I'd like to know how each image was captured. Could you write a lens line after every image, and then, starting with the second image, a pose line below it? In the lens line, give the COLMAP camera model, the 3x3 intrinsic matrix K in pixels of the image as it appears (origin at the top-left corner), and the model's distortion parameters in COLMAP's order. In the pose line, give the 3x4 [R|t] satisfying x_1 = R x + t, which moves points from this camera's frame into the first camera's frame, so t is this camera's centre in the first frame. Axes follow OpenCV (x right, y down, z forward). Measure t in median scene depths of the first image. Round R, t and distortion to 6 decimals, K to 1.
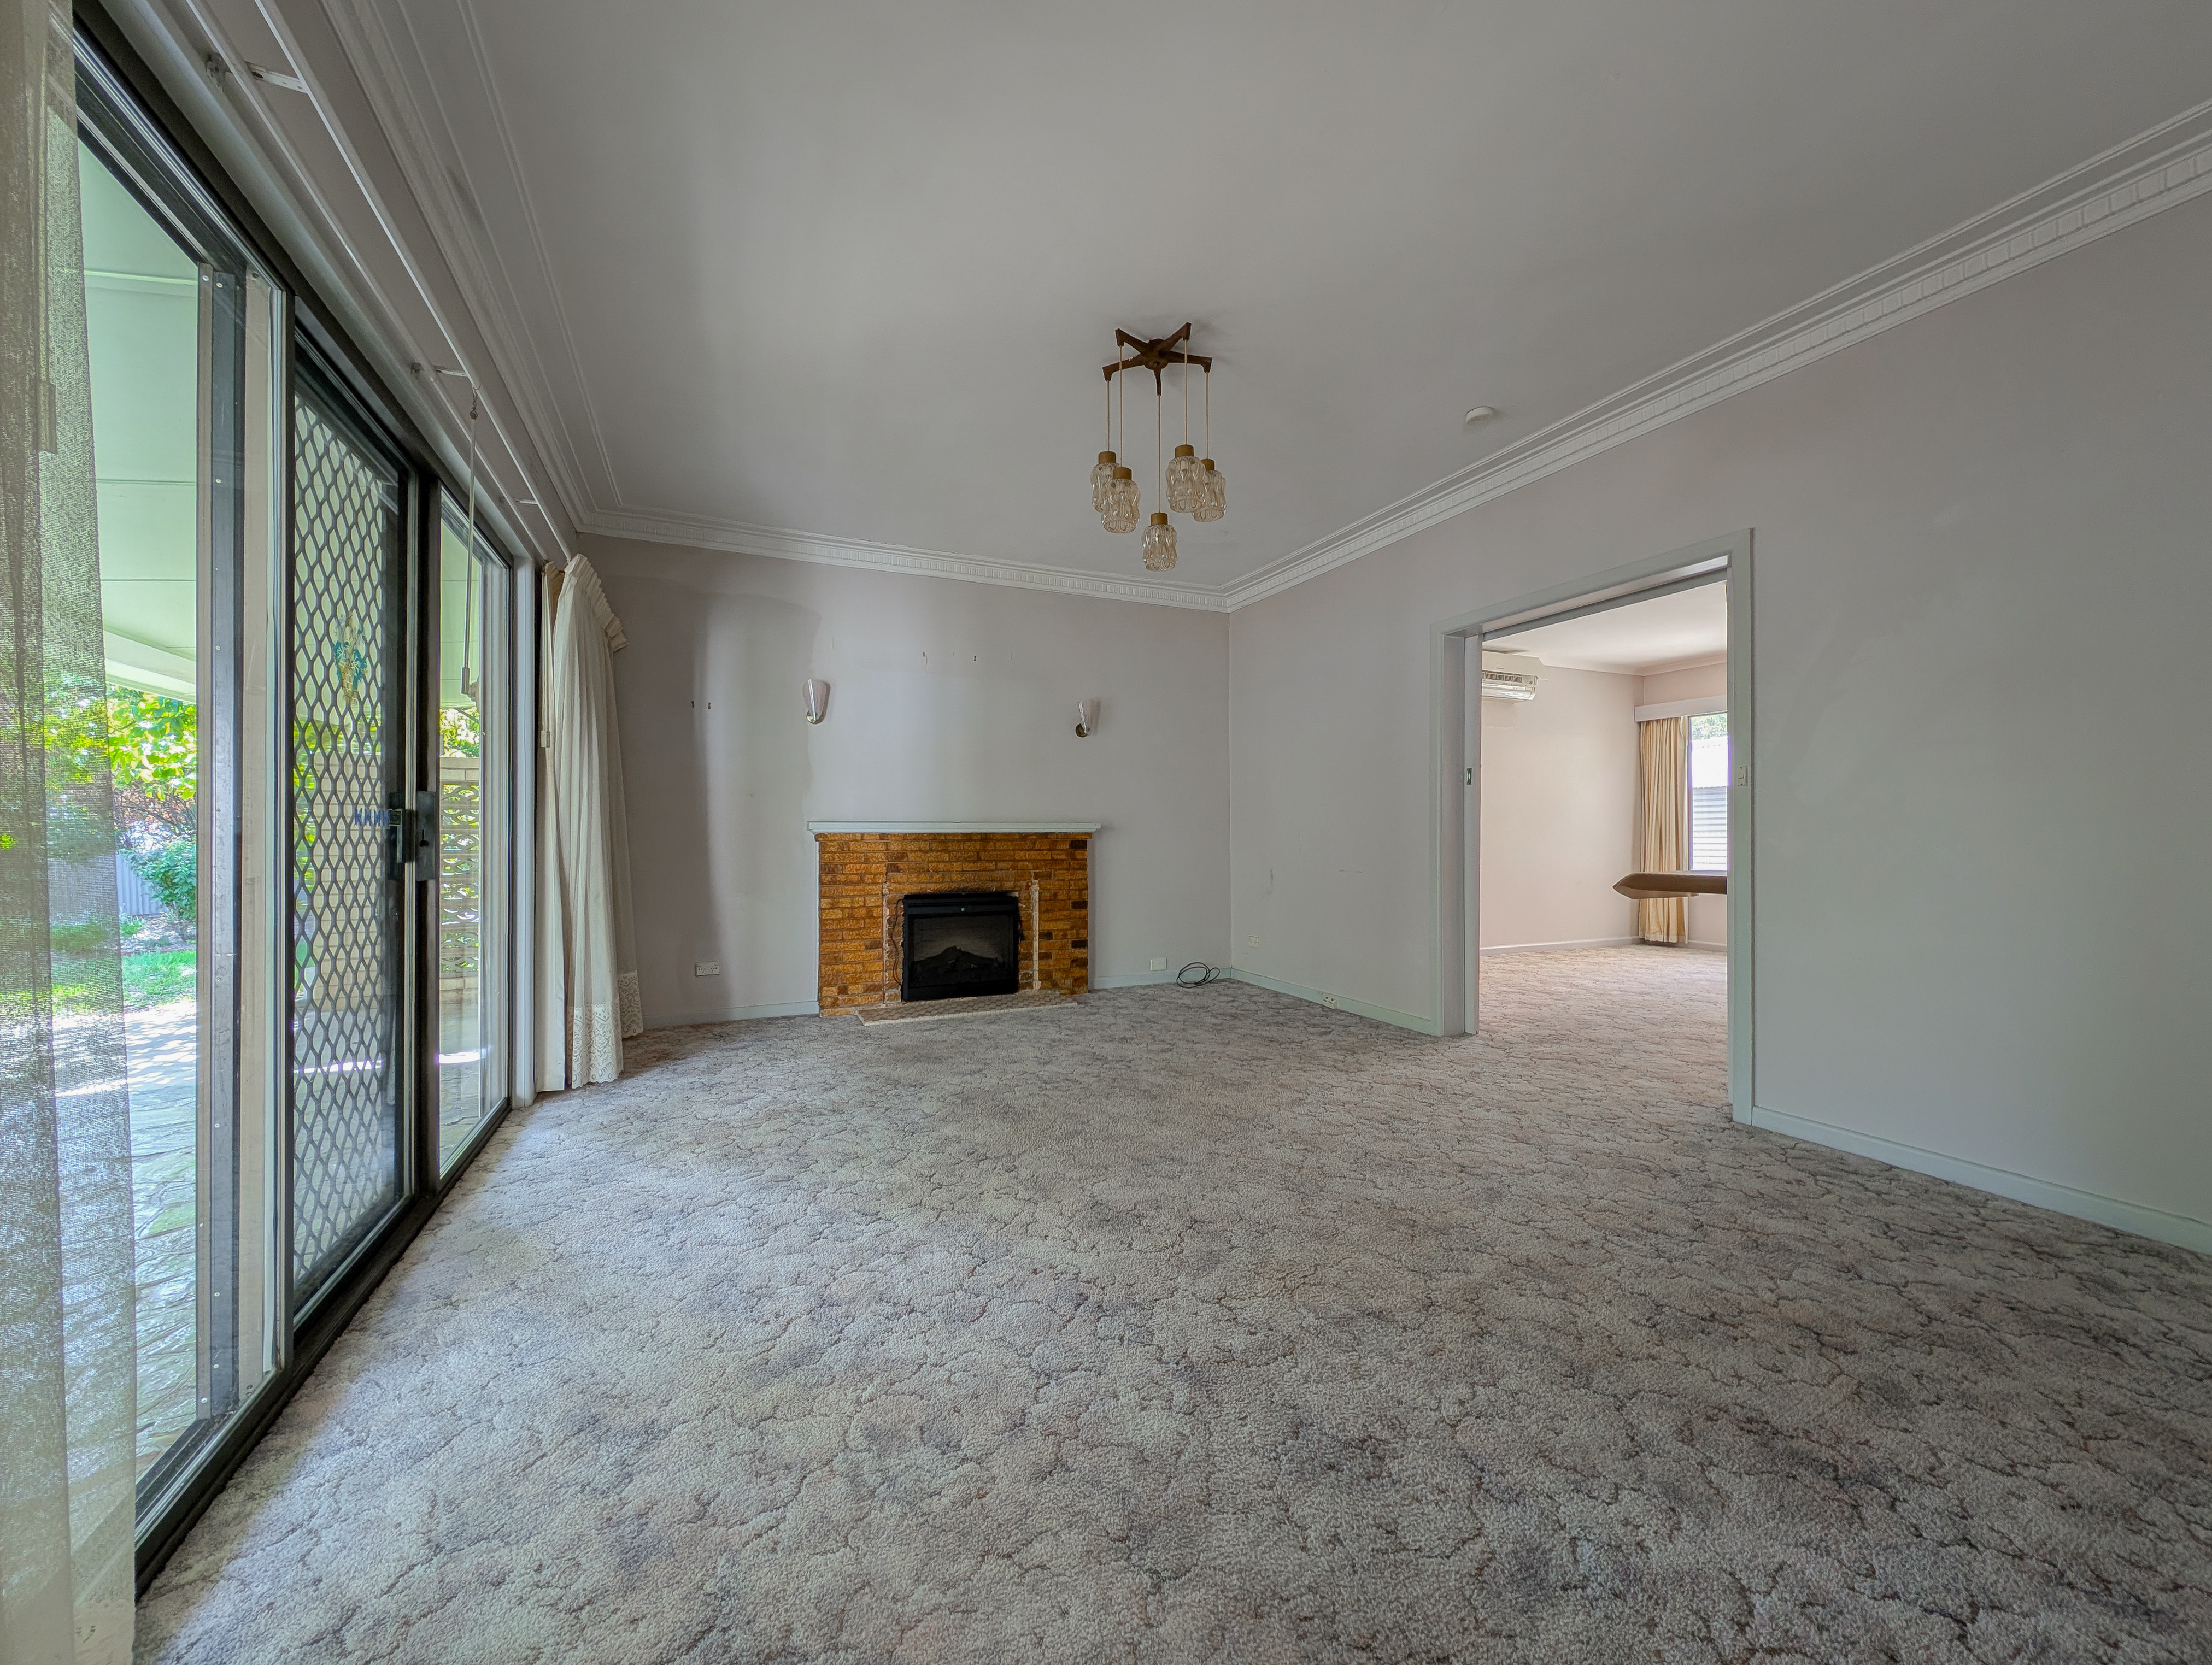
lens RADIAL K [[829.7, 0, 1099.8], [0, 829.7, 832.0], [0, 0, 1]] dist [-0.000421, -0.000085]
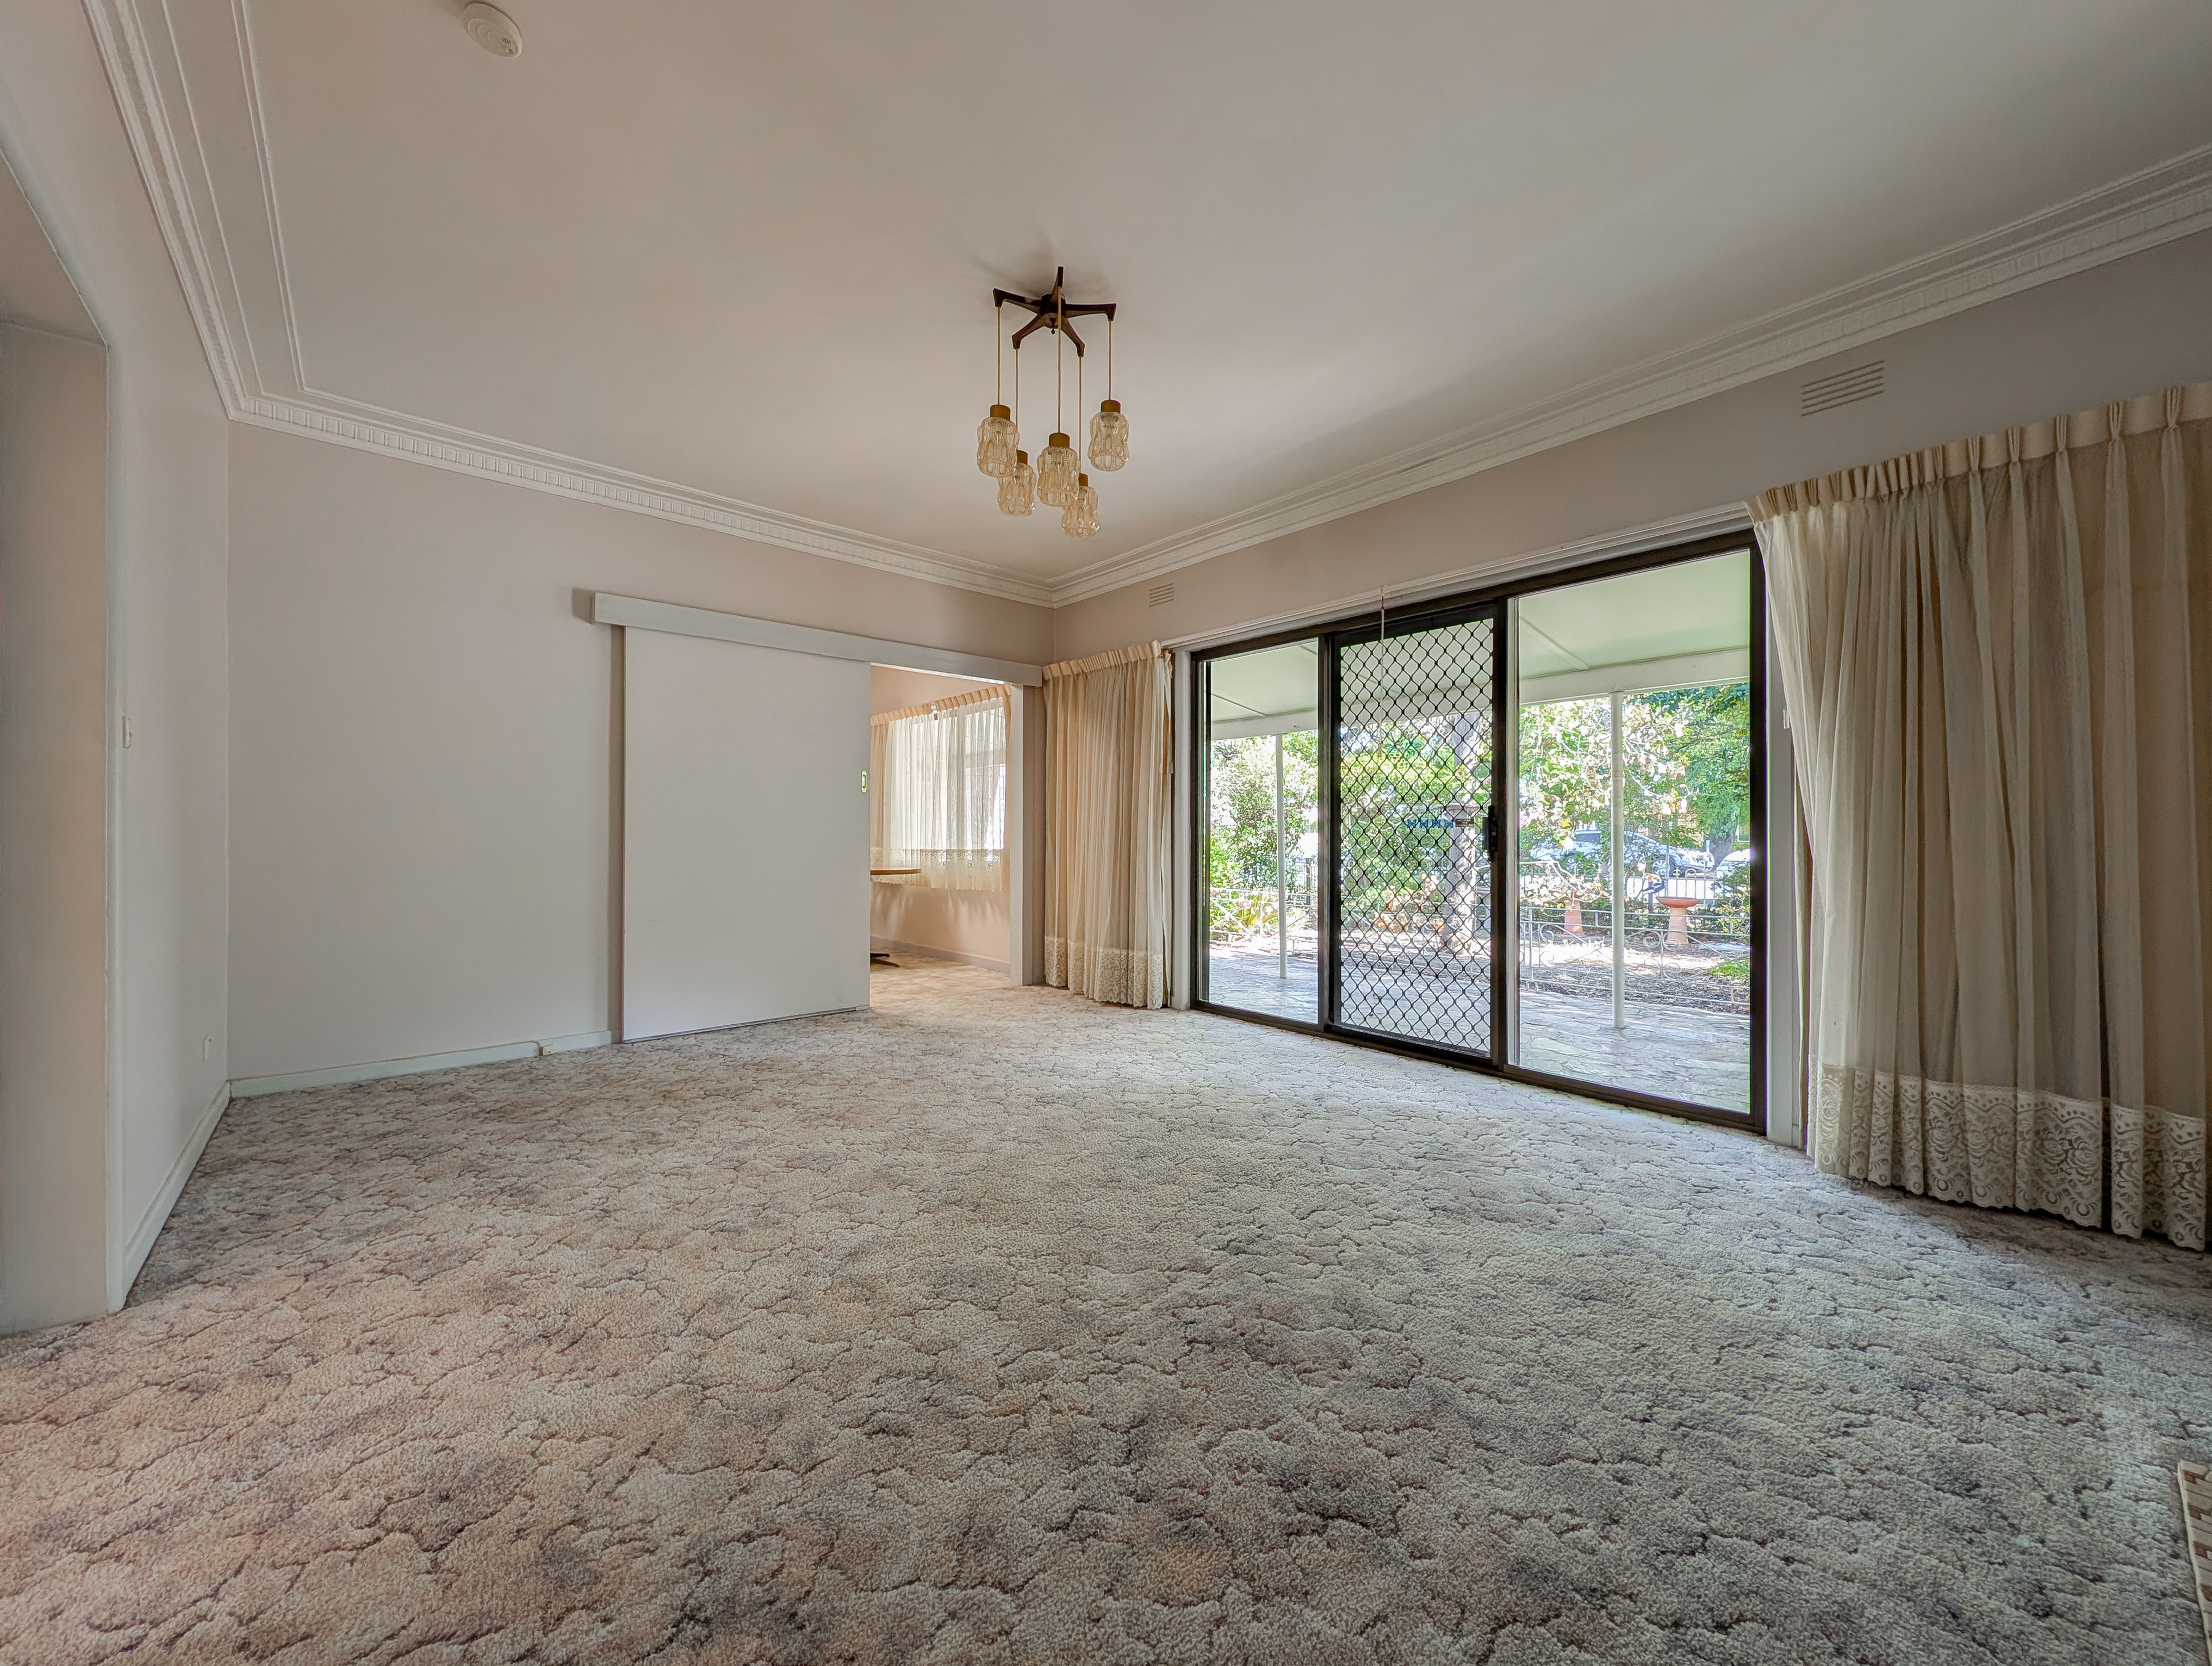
lens RADIAL K [[812.3, 0, 1113.1], [0, 812.3, 830.7], [0, 0, 1]] dist [0.012663, -0.008404]
pose [[-0.952195, -0.002666, -0.305480, 0.278581], [0.000683, 0.999941, -0.010857, 0.012430], [0.305490, -0.010546, -0.952137, 1.871014]]
